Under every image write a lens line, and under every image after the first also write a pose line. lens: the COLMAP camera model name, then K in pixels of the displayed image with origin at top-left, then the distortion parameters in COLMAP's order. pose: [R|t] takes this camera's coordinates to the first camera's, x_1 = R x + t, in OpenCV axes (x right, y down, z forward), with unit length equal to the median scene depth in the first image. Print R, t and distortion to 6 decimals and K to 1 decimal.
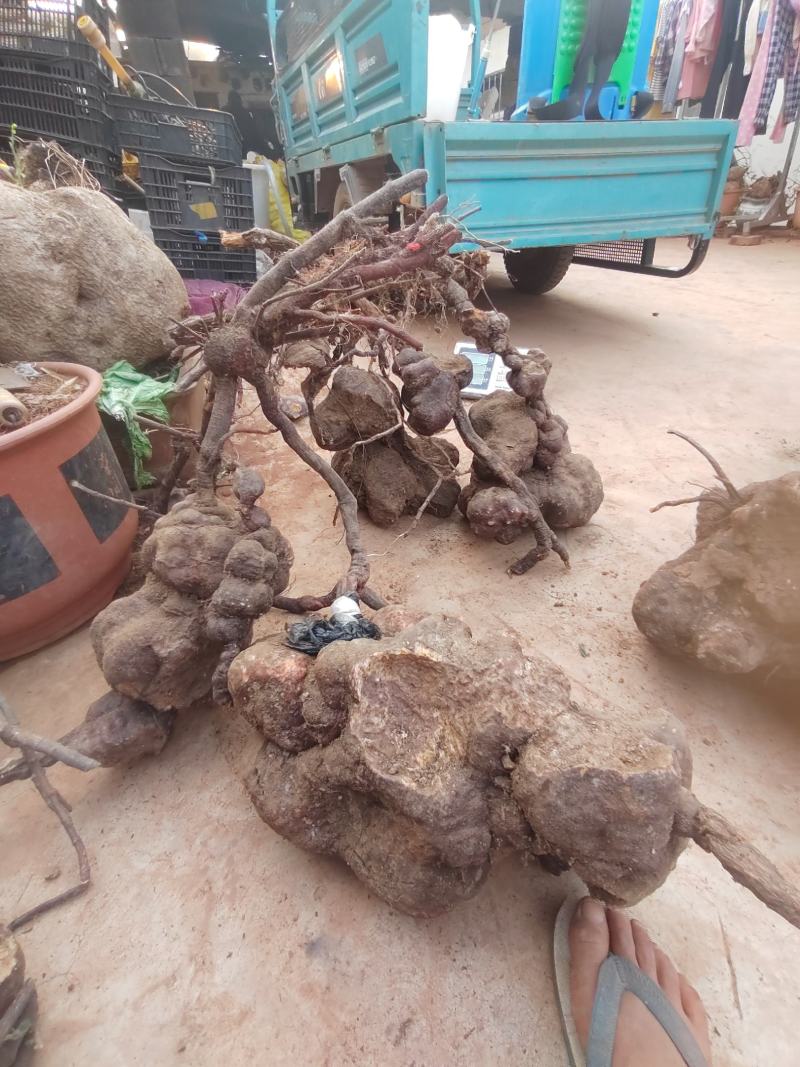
lens RADIAL K [[557.2, 0, 394.3], [0, 557.2, 521.2], [0, 0, 1]] dist [-0.060209, 0.070884]
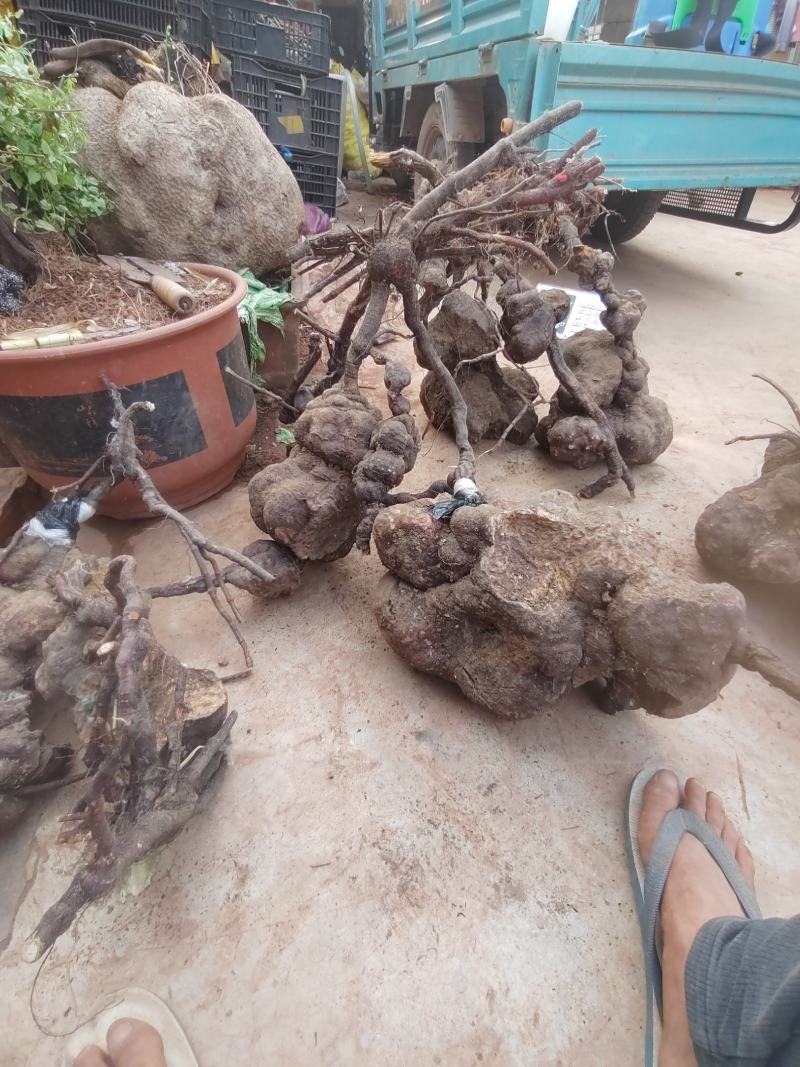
lens RADIAL K [[554.0, 0, 392.9], [0, 554.0, 529.5], [0, 0, 1]] dist [-0.061781, 0.072314]
pose [[0.992799, 0.109475, -0.048641, -0.157413], [-0.103512, 0.988340, 0.111665, 0.115209], [0.060298, -0.105826, 0.992555, -0.194244]]
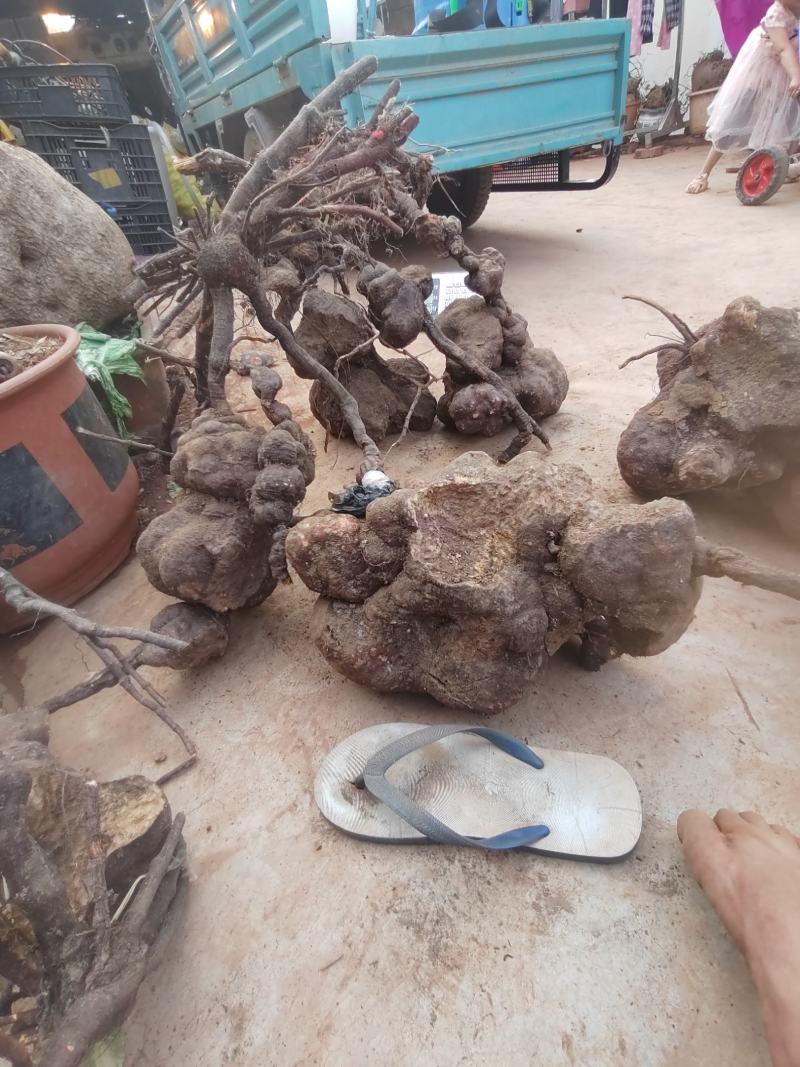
lens RADIAL K [[557.5, 0, 408.4], [0, 557.5, 525.3], [0, 0, 1]] dist [-0.063009, 0.073098]
pose [[0.979845, -0.180142, 0.086332, -0.119732], [0.174046, 0.981980, 0.073639, 0.155346], [-0.098041, -0.057129, 0.993541, -0.091625]]
